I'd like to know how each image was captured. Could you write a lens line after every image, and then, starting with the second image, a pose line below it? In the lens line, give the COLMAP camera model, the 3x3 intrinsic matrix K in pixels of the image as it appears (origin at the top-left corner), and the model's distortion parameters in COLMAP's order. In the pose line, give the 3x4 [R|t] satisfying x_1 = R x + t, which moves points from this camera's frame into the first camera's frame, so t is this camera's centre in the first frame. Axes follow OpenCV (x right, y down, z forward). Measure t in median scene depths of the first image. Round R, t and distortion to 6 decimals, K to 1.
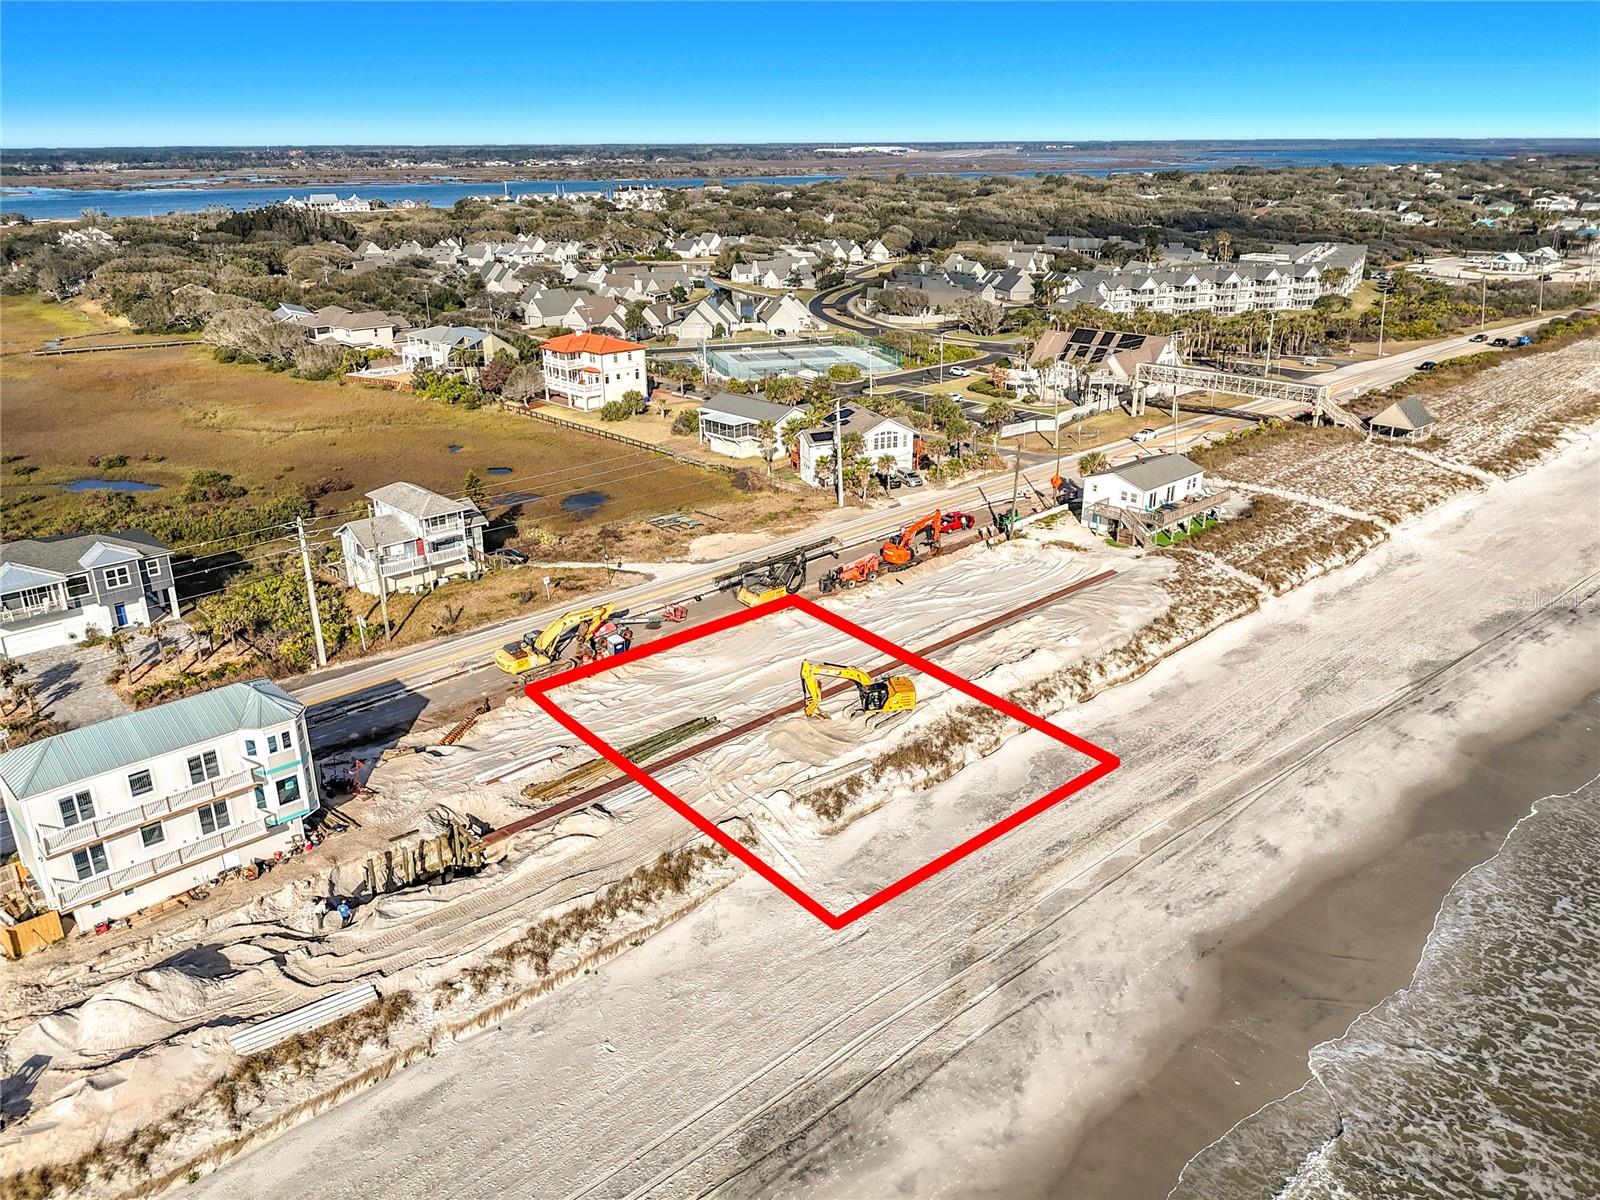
lens RADIAL K [[1185.7, 0, 805.0], [0, 1185.7, 615.5], [0, 0, 1]] dist [0.074159, -0.133986]
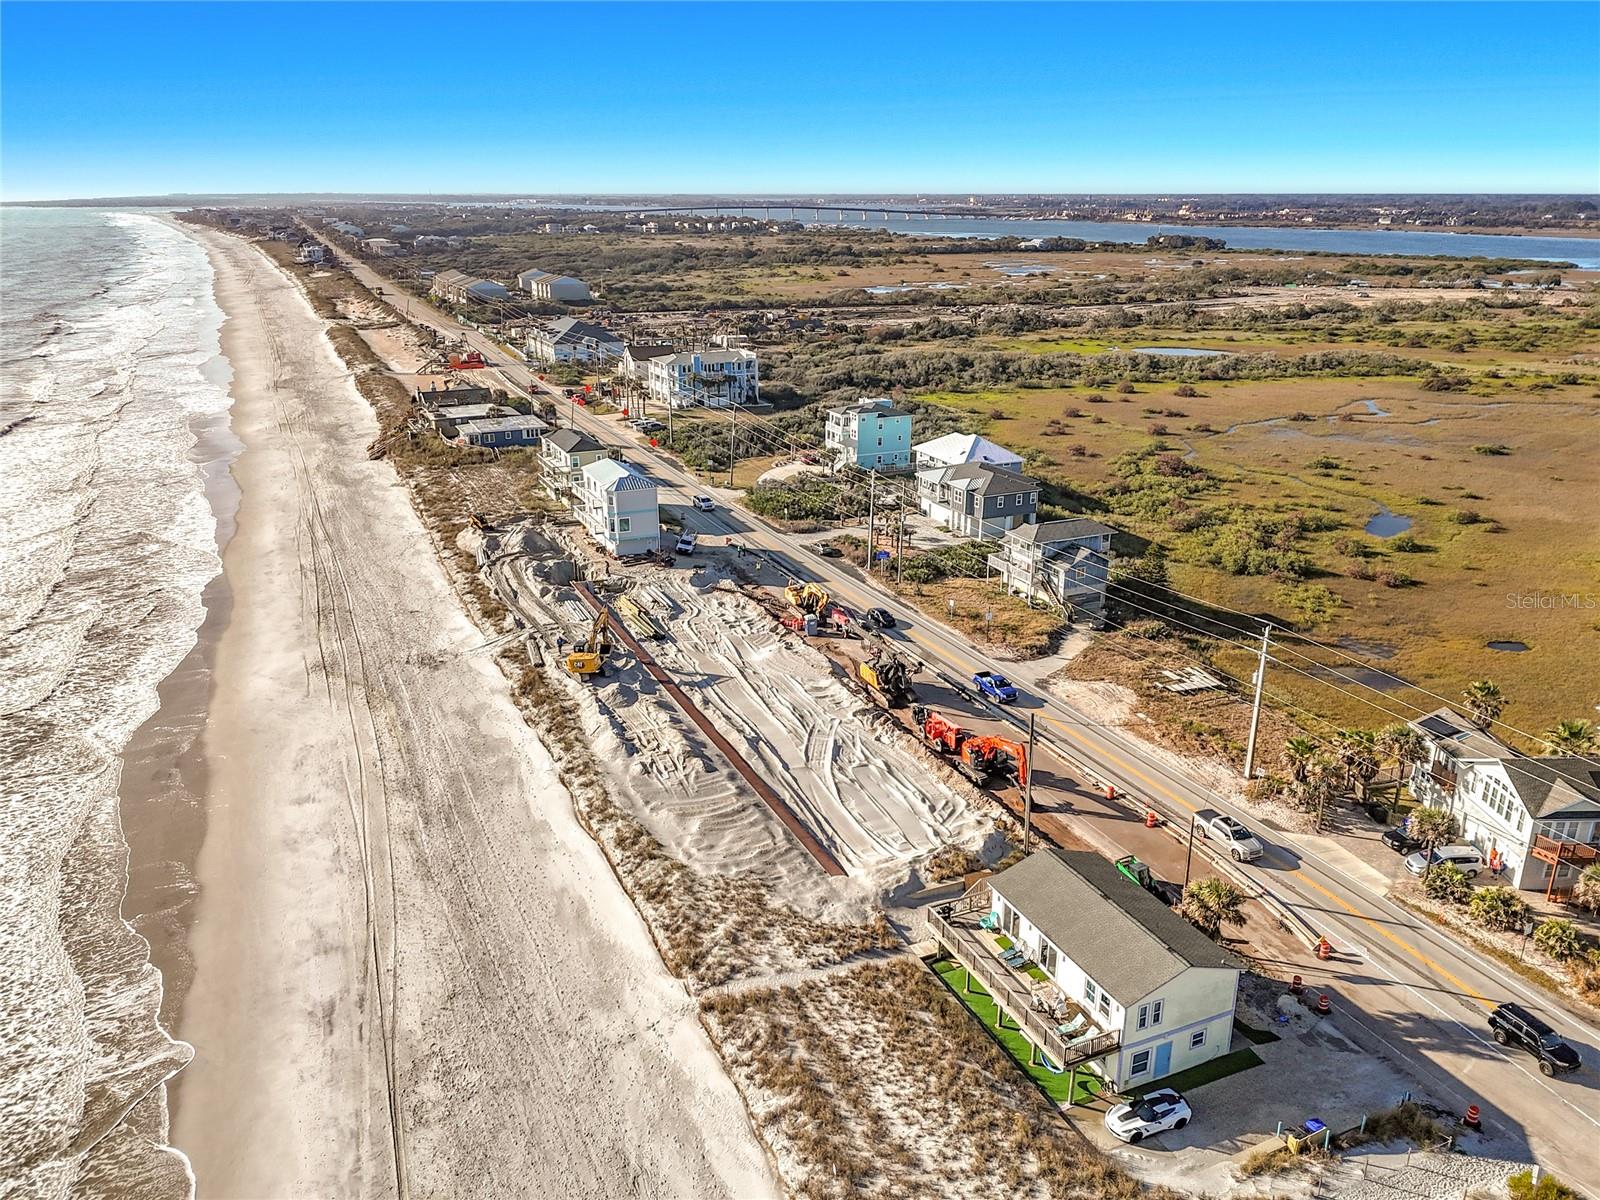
lens RADIAL K [[1187.5, 0, 802.4], [0, 1187.5, 603.4], [0, 0, 1]] dist [0.075735, -0.106251]
pose [[-0.330191, 0.312790, -0.890582, 0.767376], [-0.347865, 0.836766, 0.422863, -0.417048], [0.877476, 0.449428, -0.167483, 0.953586]]
